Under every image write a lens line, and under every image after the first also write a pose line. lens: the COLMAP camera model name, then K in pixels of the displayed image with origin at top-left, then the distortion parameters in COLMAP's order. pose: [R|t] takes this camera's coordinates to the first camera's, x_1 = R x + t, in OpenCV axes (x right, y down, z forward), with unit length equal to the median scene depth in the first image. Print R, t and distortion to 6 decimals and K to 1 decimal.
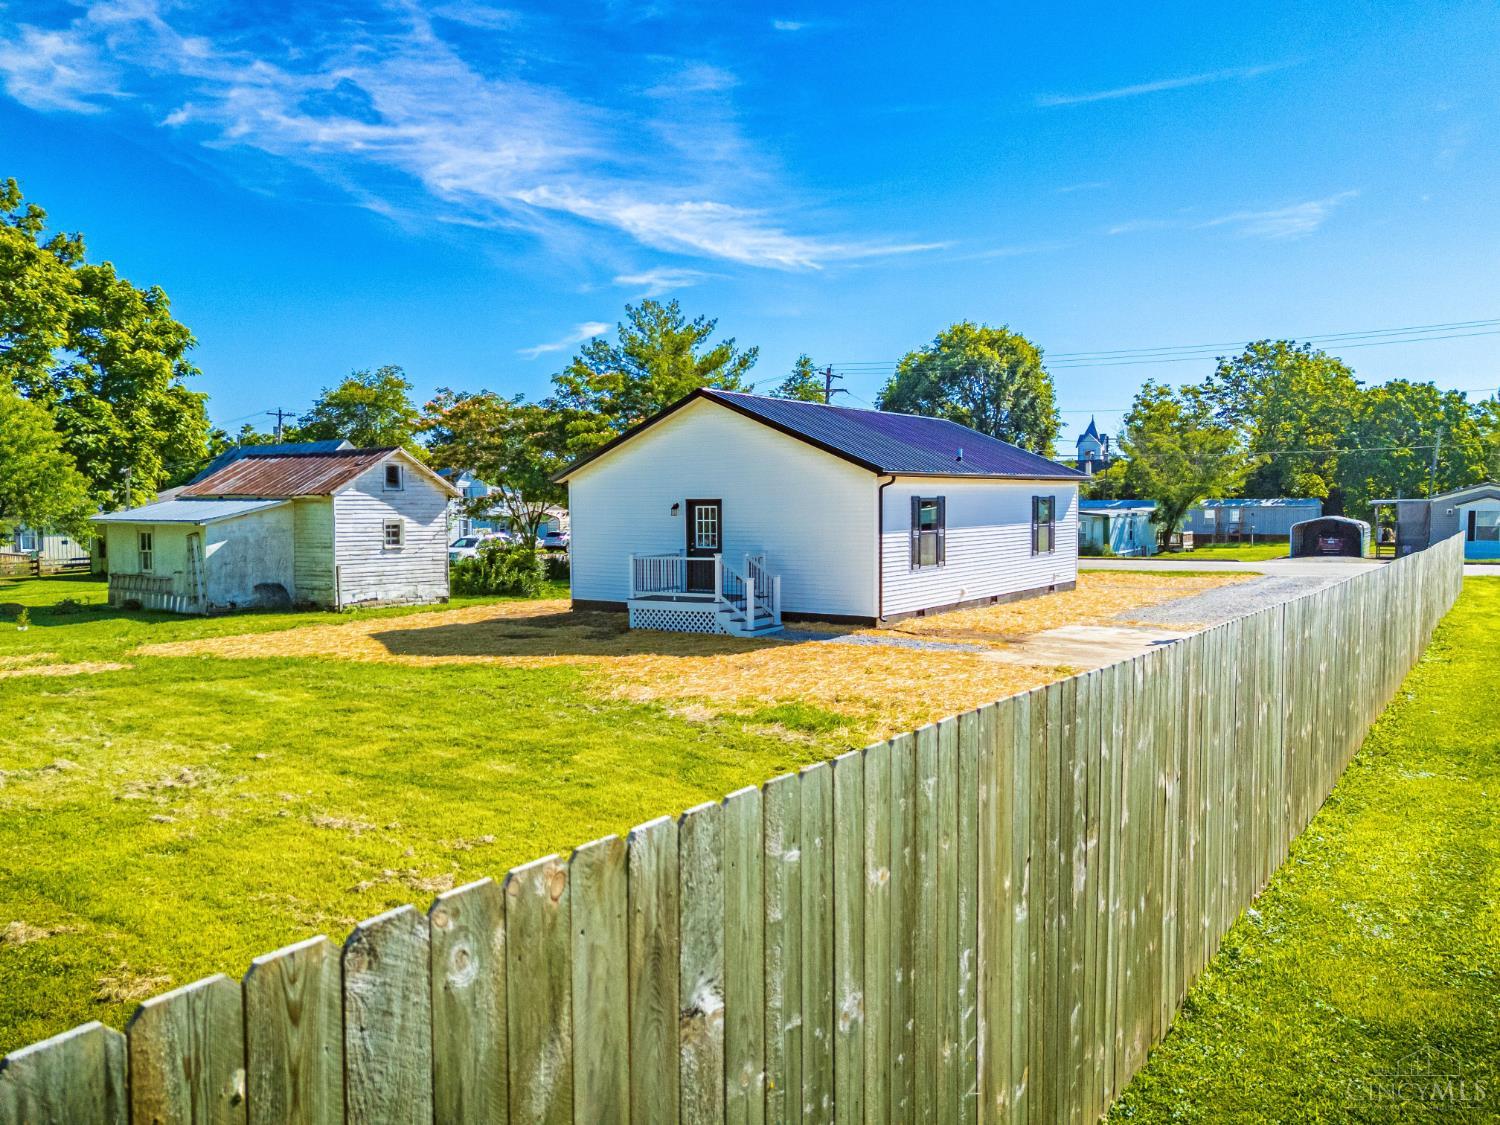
lens RADIAL K [[1084.0, 0, 755.8], [0, 1084.0, 563.2], [0, 0, 1]] dist [0.053449, -0.023033]
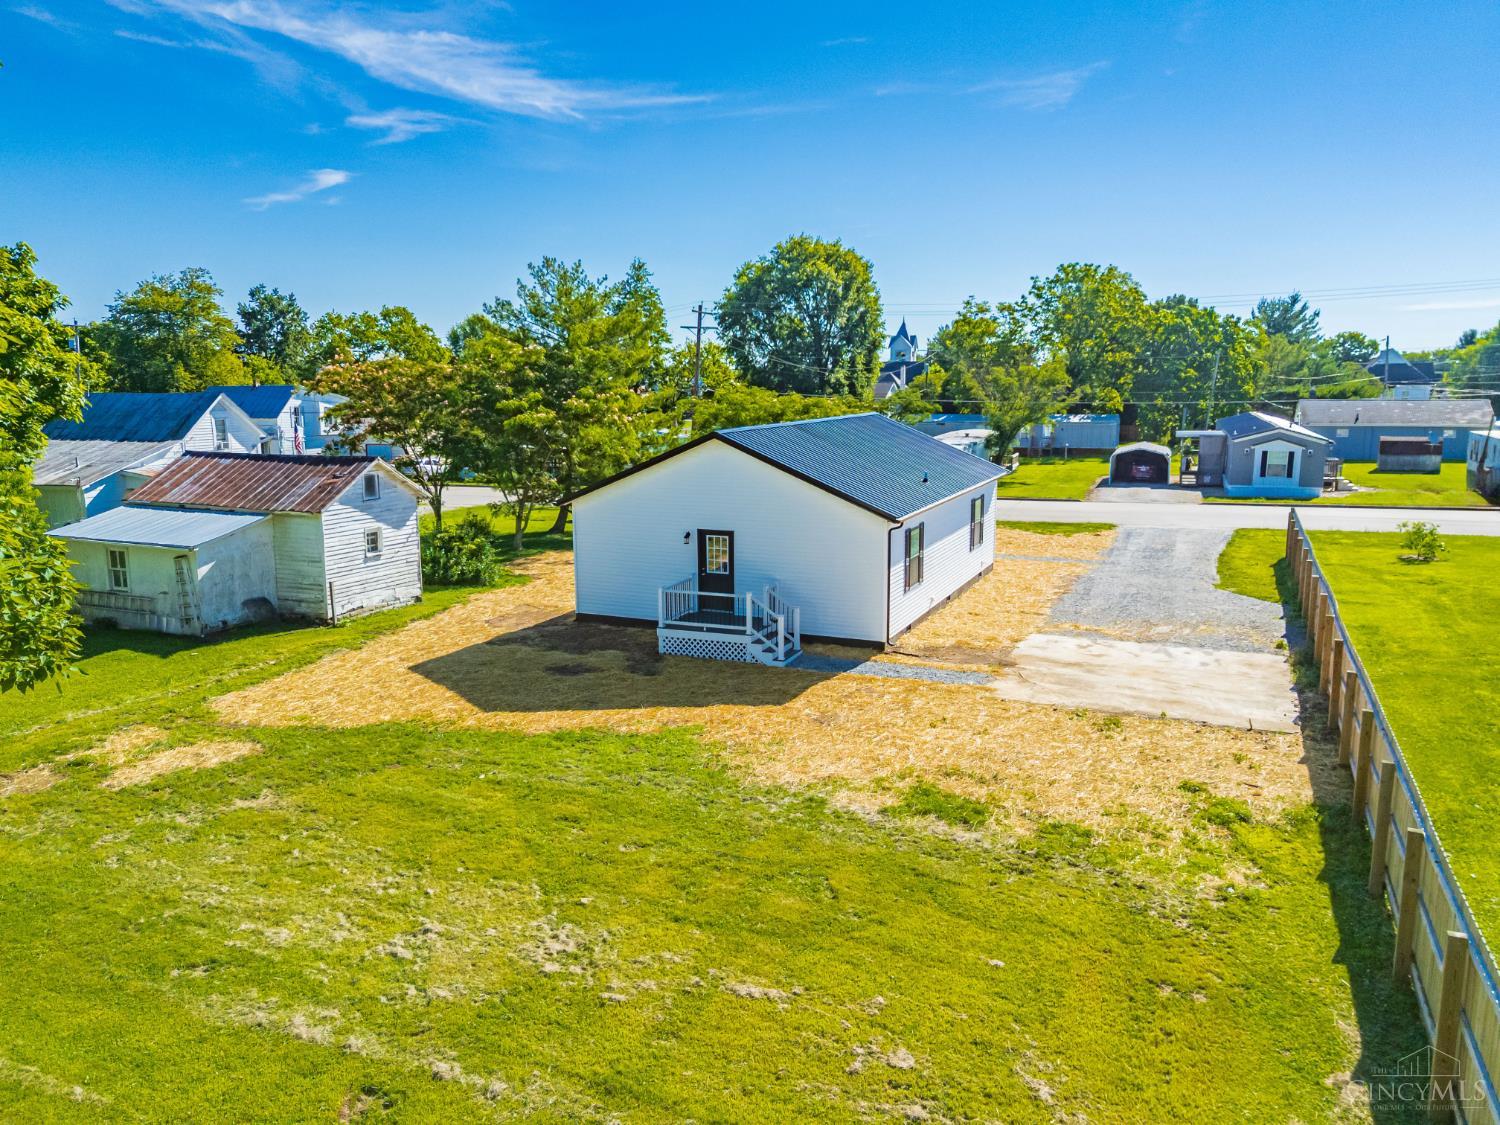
lens RADIAL K [[1084.0, 0, 749.4], [0, 1084.0, 564.9], [0, 0, 1]] dist [0.053449, -0.023033]
pose [[0.983018, -0.029238, 0.181167, -0.120965], [0.008324, 0.993314, 0.115141, -0.084550], [-0.183322, -0.111678, 0.976689, -0.046058]]
